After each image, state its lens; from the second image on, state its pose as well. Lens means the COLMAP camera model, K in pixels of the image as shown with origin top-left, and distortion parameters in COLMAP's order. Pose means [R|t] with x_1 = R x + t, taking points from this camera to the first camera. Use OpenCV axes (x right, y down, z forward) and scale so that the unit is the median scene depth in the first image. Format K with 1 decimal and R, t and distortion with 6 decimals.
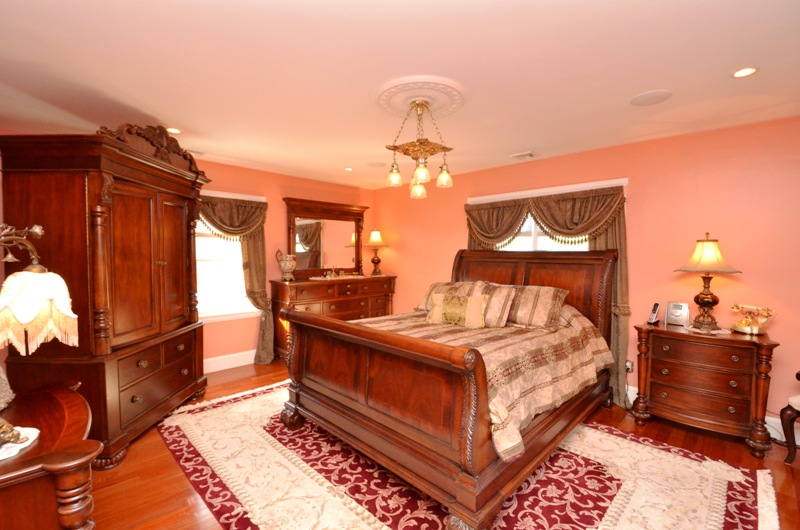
lens RADIAL K [[352.3, 0, 400.0], [0, 352.3, 265.0], [0, 0, 1]] dist [-0.001212, -0.000170]
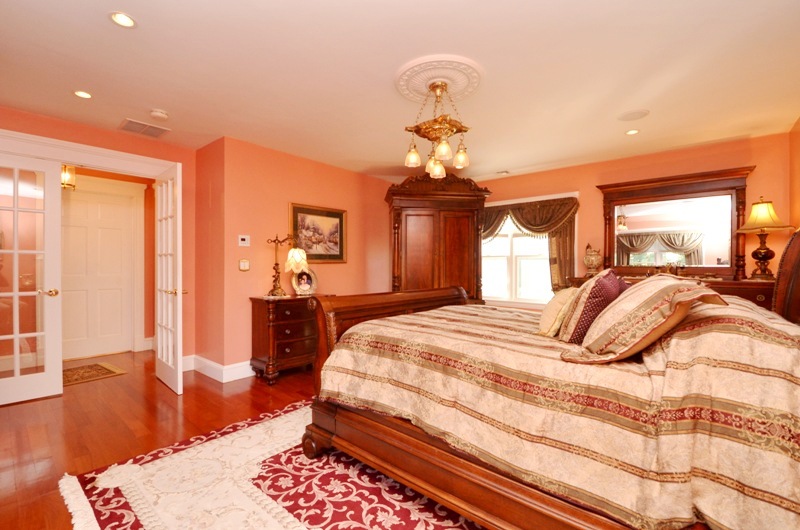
lens RADIAL K [[343.7, 0, 393.5], [0, 343.7, 265.9], [0, 0, 1]] dist [-0.000592, -0.000034]
pose [[0.066388, -0.005368, -0.997779, 1.016895], [-0.037611, 0.999261, -0.007878, 0.080325], [0.997085, 0.038050, 0.066137, 0.805667]]
